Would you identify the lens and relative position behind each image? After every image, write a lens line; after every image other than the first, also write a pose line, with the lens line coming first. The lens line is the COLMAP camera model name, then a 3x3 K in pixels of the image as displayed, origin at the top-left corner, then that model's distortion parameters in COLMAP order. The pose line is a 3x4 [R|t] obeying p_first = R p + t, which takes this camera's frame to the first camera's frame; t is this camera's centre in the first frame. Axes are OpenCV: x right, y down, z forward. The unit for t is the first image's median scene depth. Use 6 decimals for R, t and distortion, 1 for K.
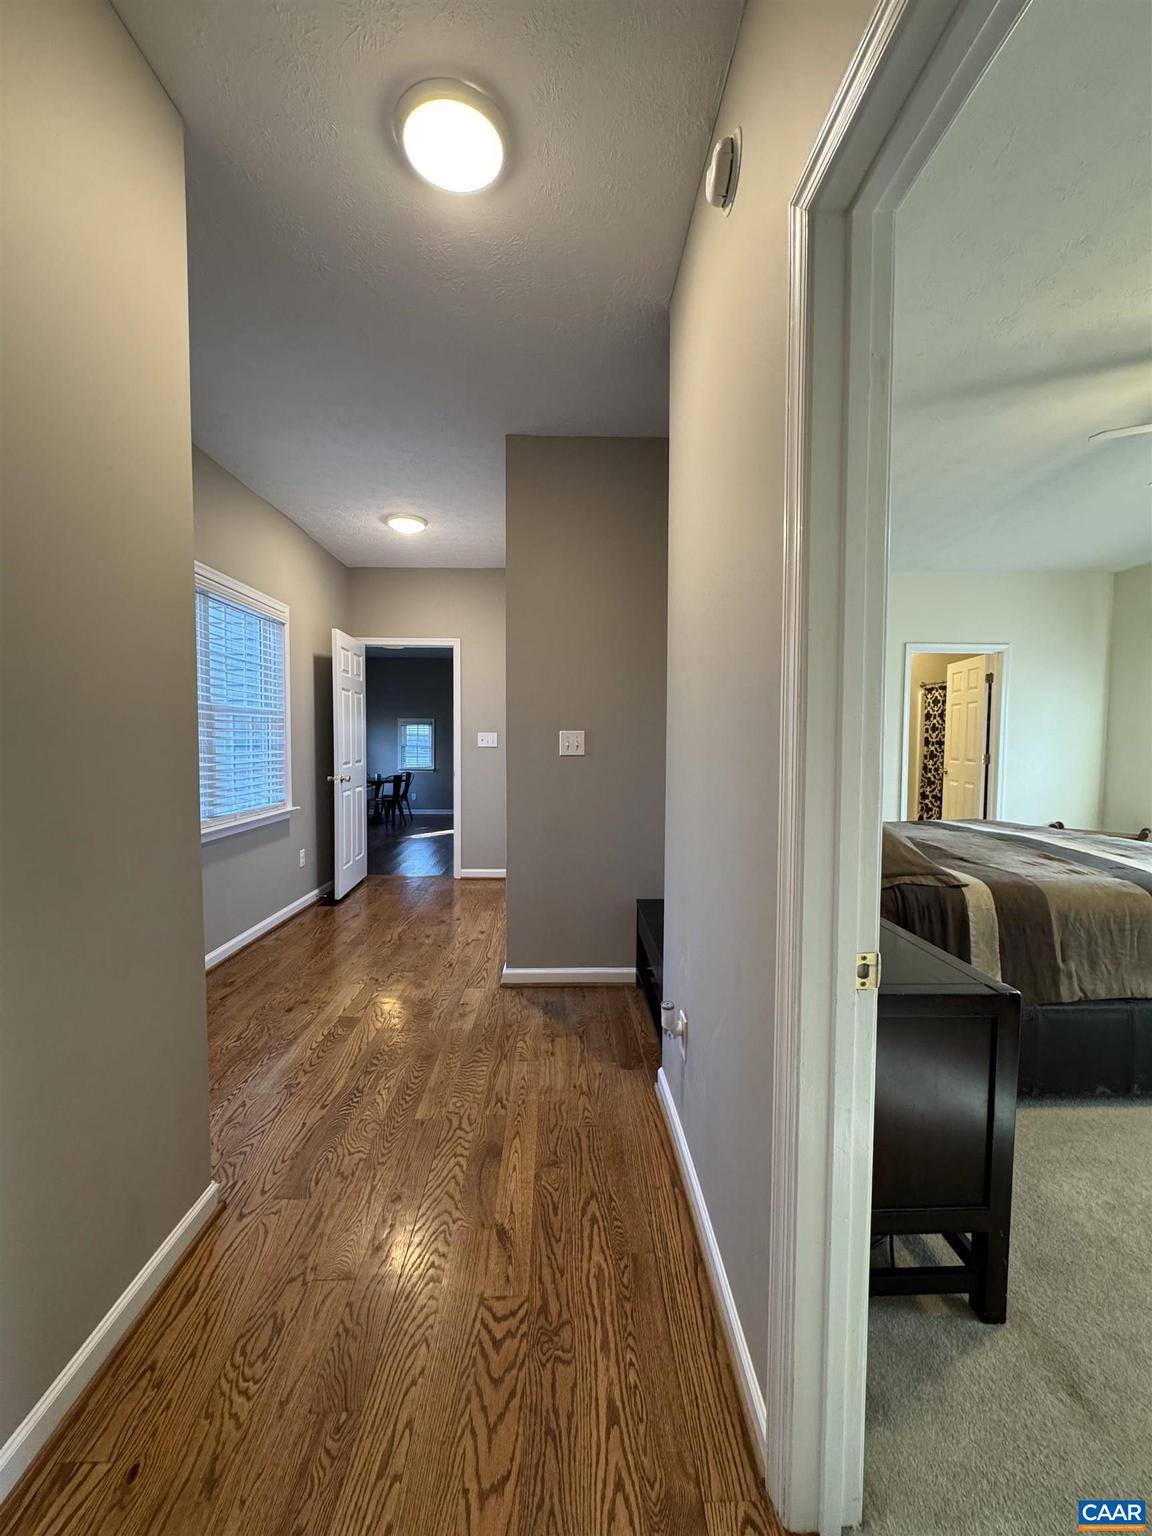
lens RADIAL K [[612.4, 0, 576.0], [0, 612.4, 768.0], [0, 0, 1]] dist [0.002077, 0.000277]
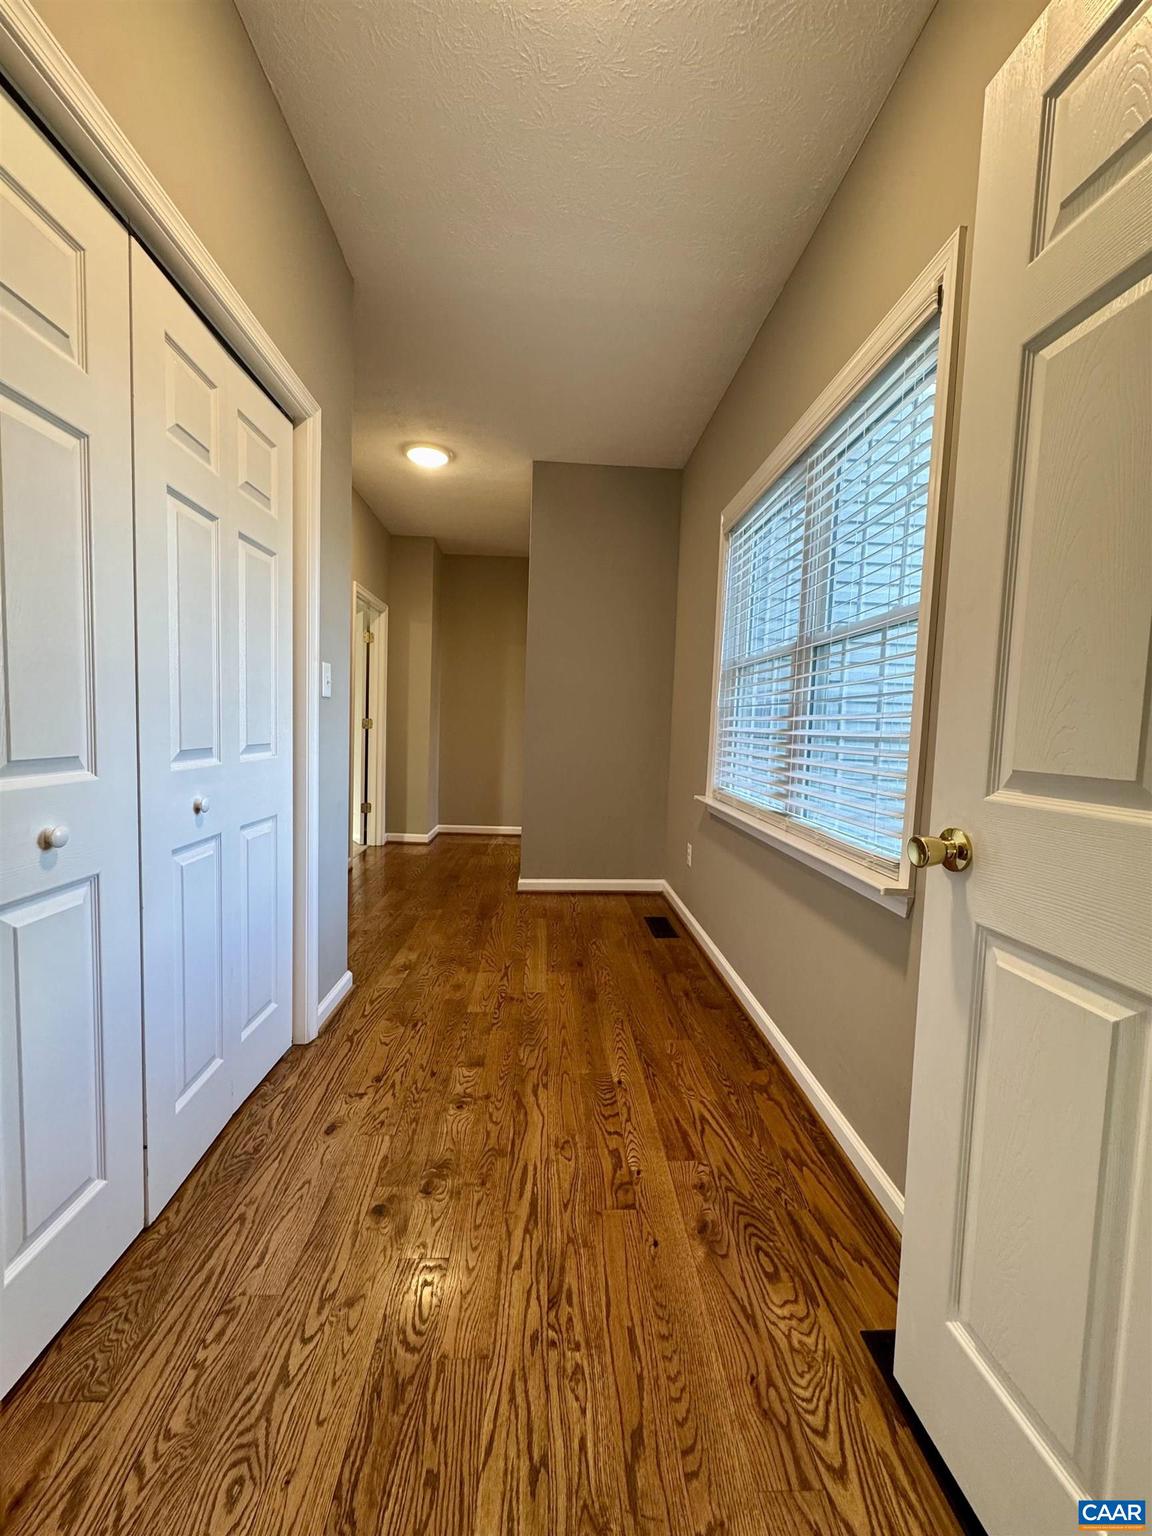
lens RADIAL K [[612.4, 0, 576.0], [0, 612.4, 768.0], [0, 0, 1]] dist [0.002077, 0.000277]
pose [[-0.998954, -0.035369, -0.028967, -0.313129], [-0.038521, 0.992422, 0.116678, -0.031856], [0.024621, 0.117672, -0.992747, 1.458576]]
